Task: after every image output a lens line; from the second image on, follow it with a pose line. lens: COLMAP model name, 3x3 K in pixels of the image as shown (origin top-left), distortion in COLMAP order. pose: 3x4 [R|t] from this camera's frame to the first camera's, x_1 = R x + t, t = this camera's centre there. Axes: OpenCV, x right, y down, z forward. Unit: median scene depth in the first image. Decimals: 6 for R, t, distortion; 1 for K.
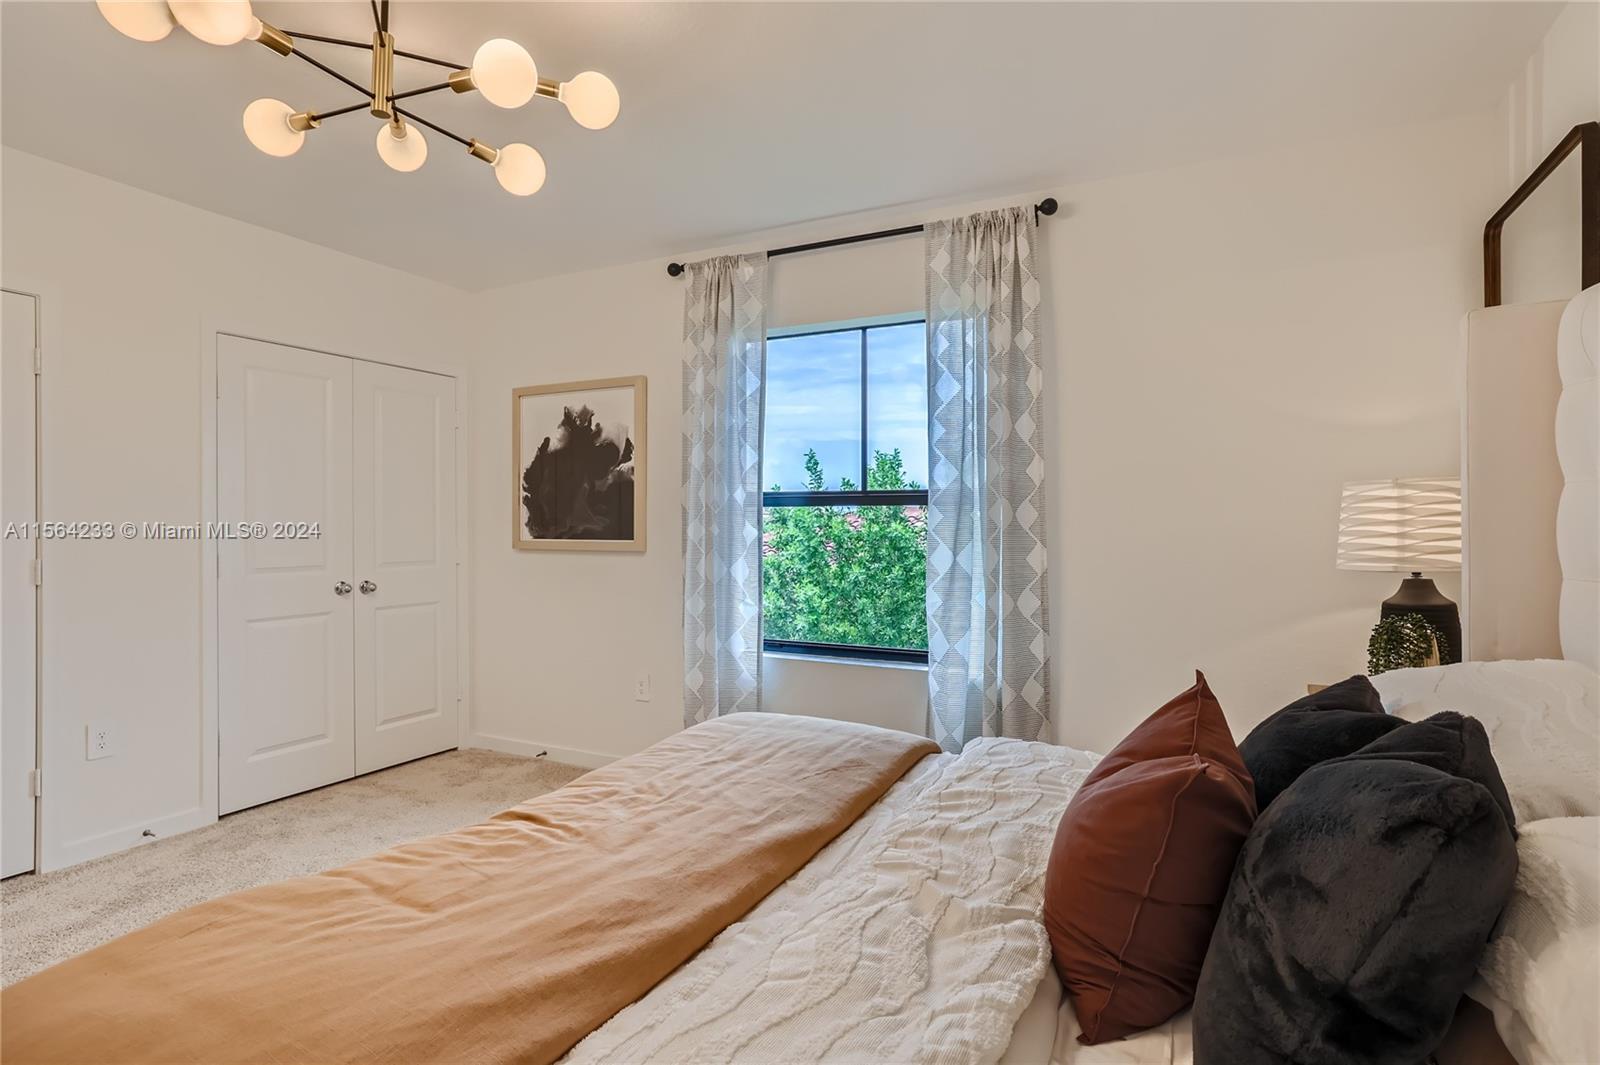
lens RADIAL K [[845.4, 0, 805.9], [0, 845.4, 527.9], [0, 0, 1]] dist [-0.038788, 0.026386]
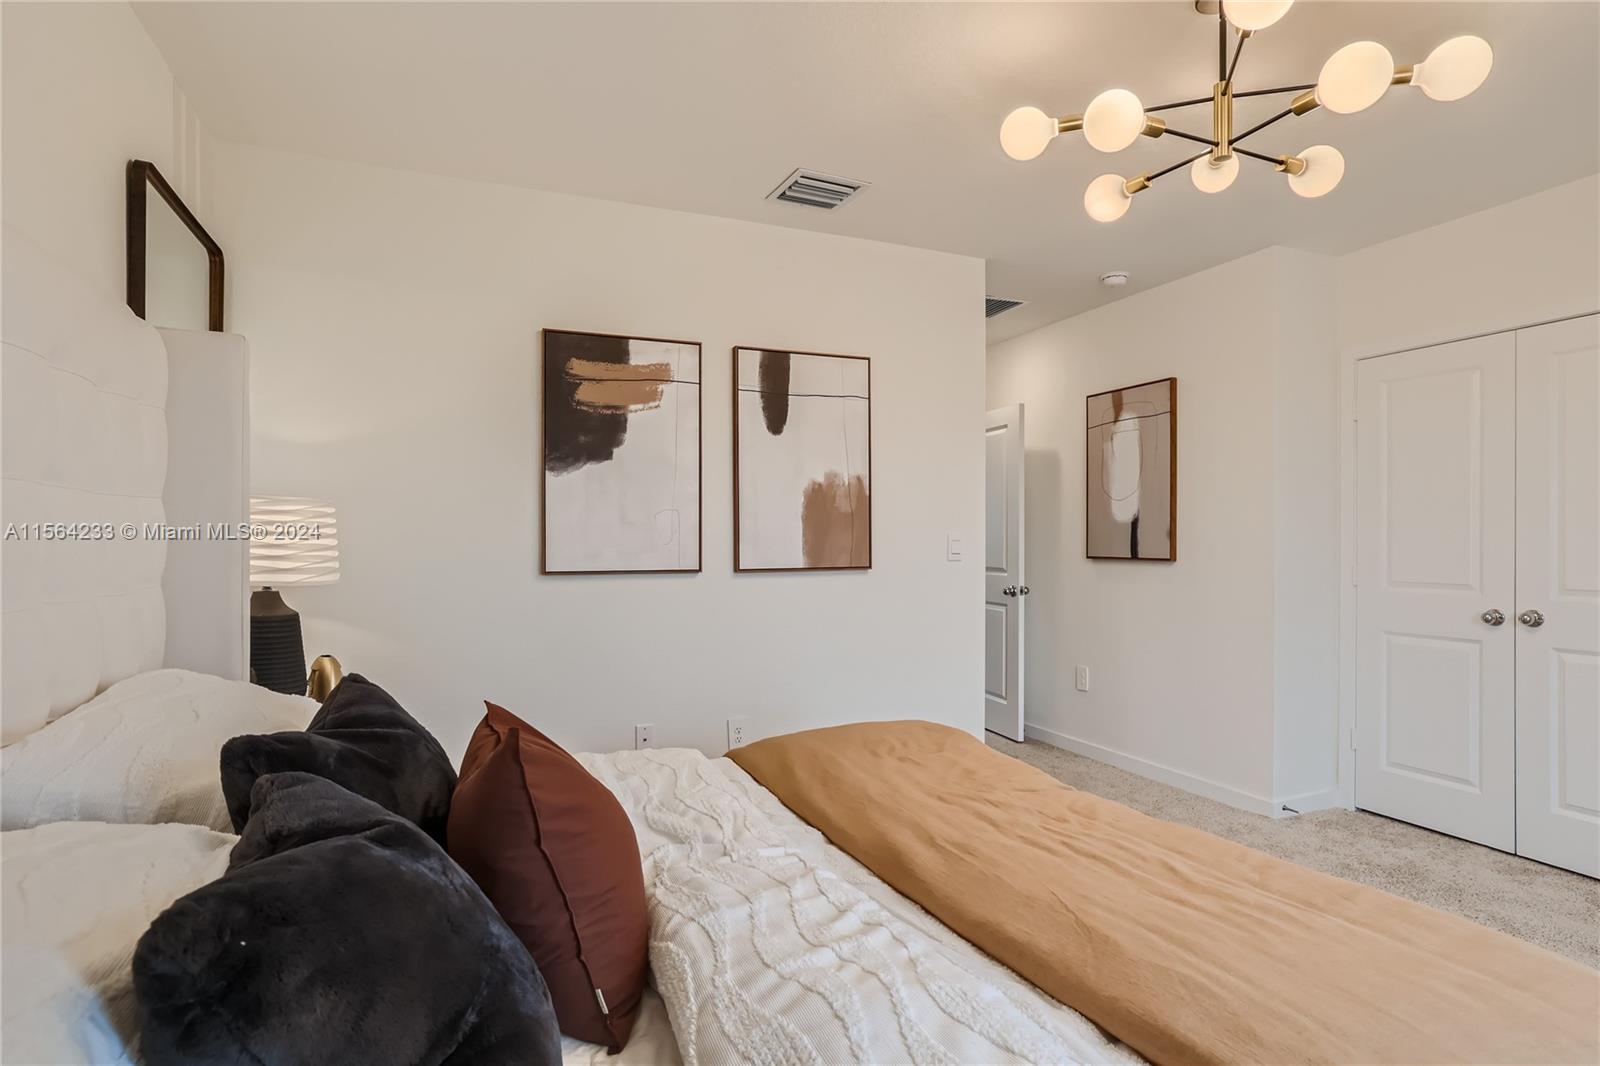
lens RADIAL K [[845.4, 0, 812.4], [0, 845.4, 542.4], [0, 0, 1]] dist [-0.038788, 0.026386]
pose [[-0.646676, -0.005849, -0.762742, 0.687312], [-0.004312, 0.999983, -0.004013, 0.004947], [0.762753, 0.000694, -0.646690, 1.333584]]
